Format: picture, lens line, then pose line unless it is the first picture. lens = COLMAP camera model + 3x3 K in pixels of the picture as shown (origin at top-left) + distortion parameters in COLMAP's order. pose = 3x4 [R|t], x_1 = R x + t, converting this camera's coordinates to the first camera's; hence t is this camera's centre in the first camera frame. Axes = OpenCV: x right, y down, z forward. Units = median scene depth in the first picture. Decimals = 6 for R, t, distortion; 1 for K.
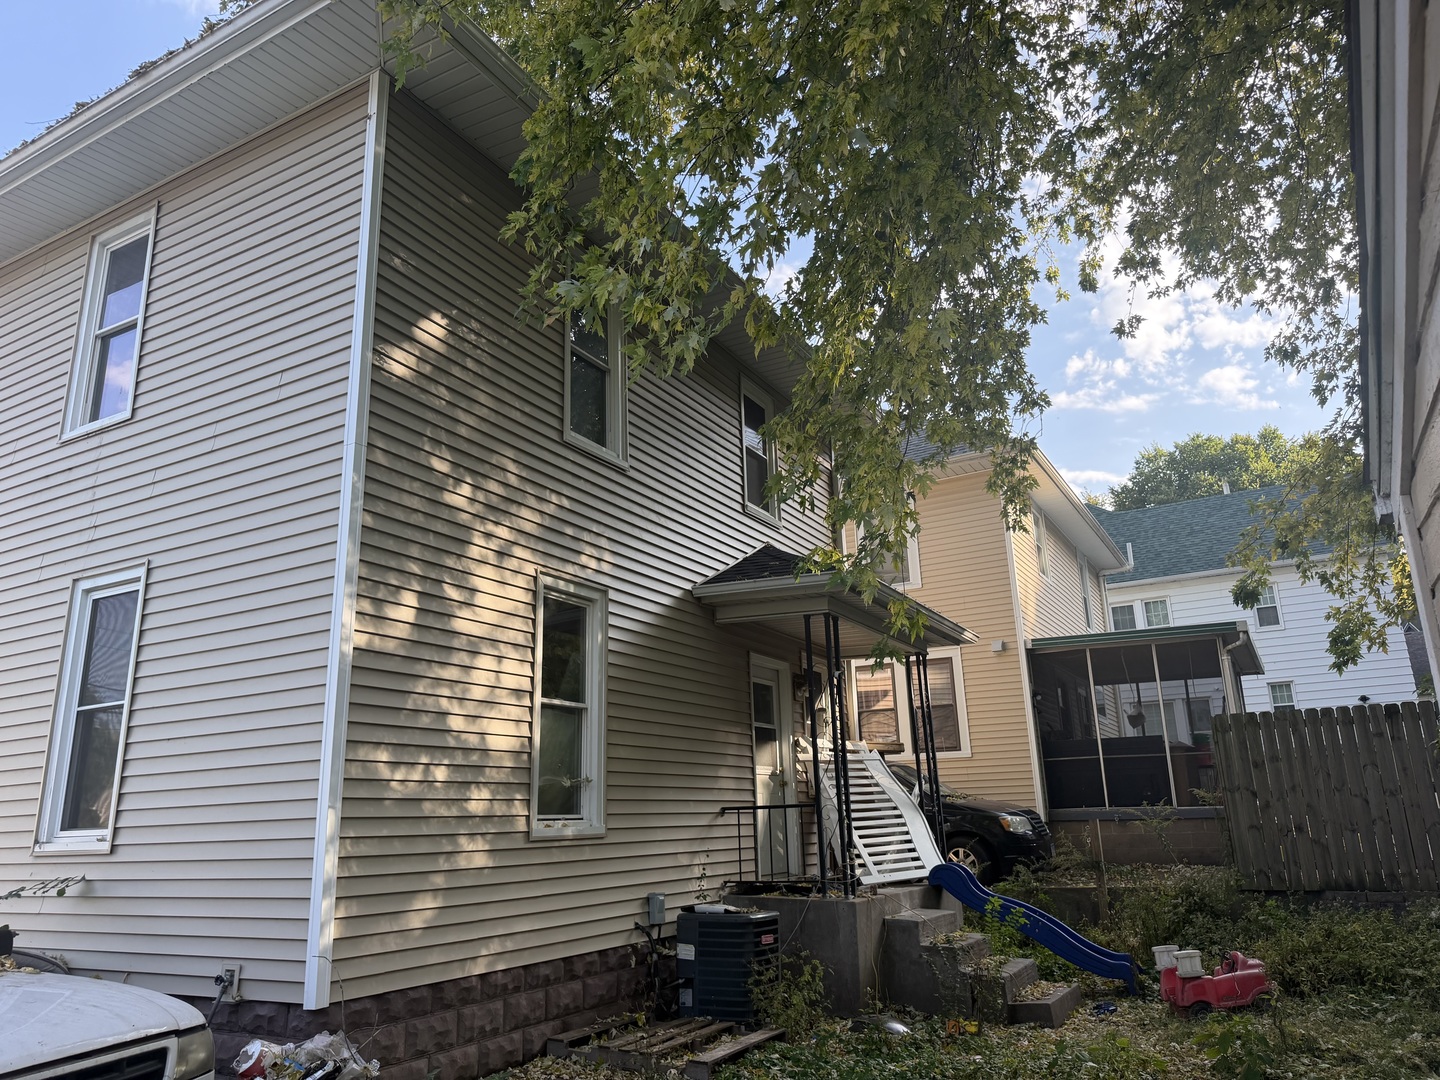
lens RADIAL K [[1013.2, 0, 713.2], [0, 1013.2, 533.8], [0, 0, 1]] dist [0.070648, -0.090289]
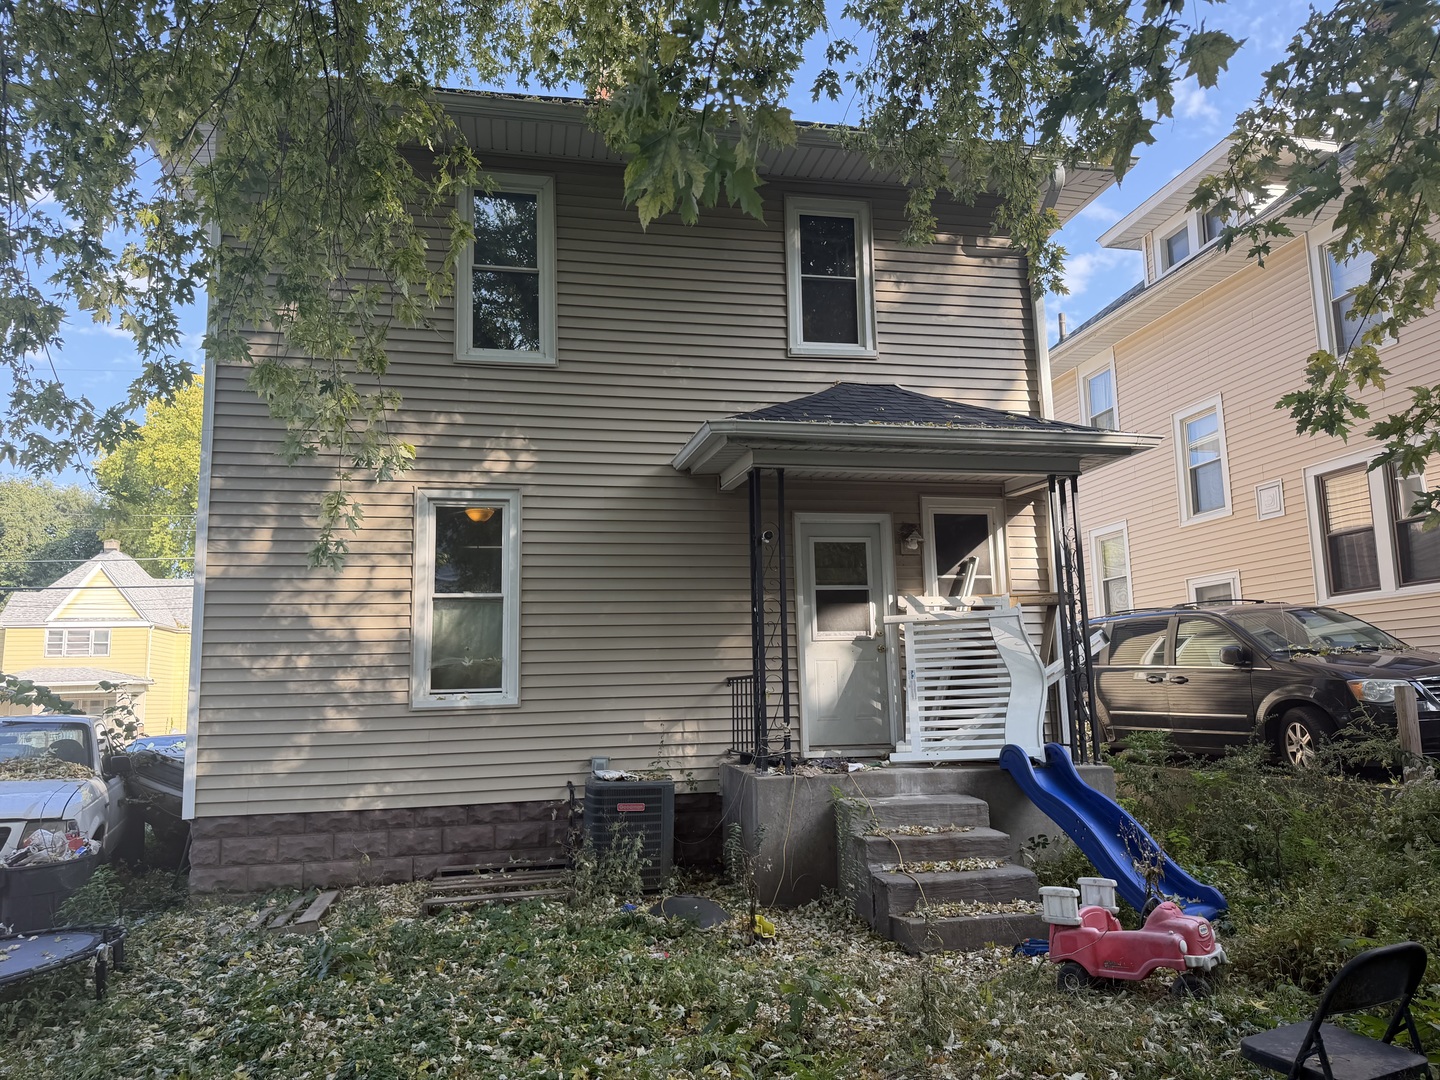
lens RADIAL K [[1013.2, 0, 718.8], [0, 1013.2, 533.7], [0, 0, 1]] dist [0.070648, -0.090289]
pose [[0.659328, -0.099383, -0.745258, 0.958462], [0.210946, 0.975864, 0.056489, 0.098851], [0.721656, -0.194454, 0.664379, 0.478328]]
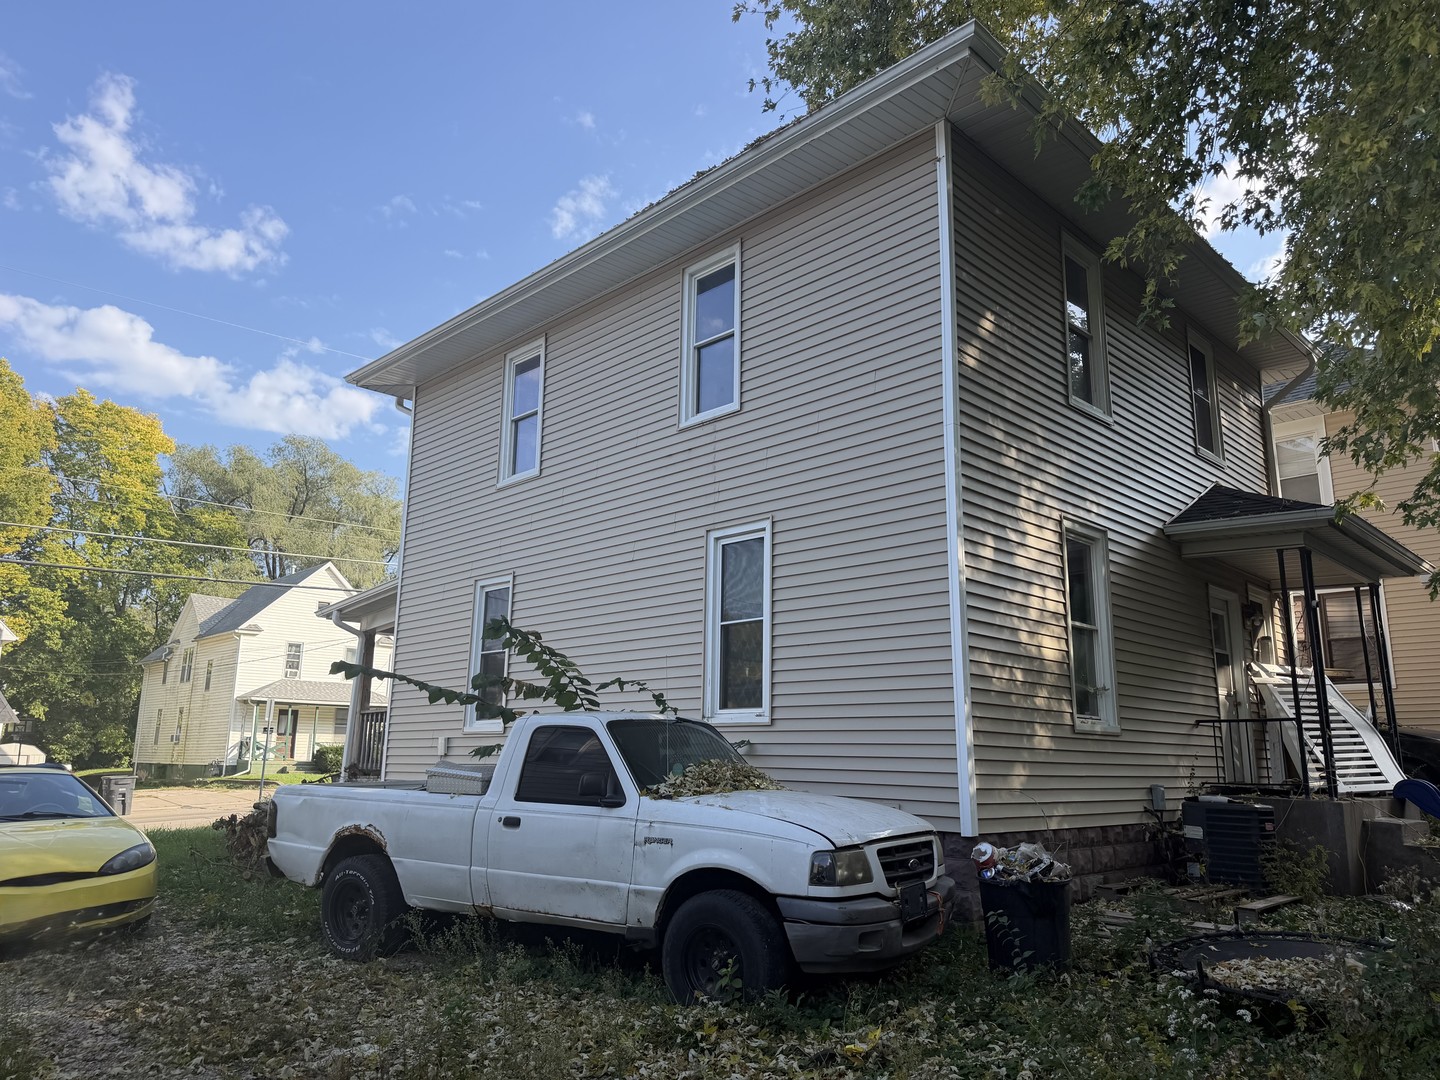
lens RADIAL K [[1013.2, 0, 695.7], [0, 1013.2, 540.9], [0, 0, 1]] dist [0.070648, -0.090289]
pose [[0.959908, -0.016900, -0.279804, -0.260645], [0.036278, 0.997276, 0.064222, -0.029146], [0.277957, -0.071797, 0.957907, -0.300519]]
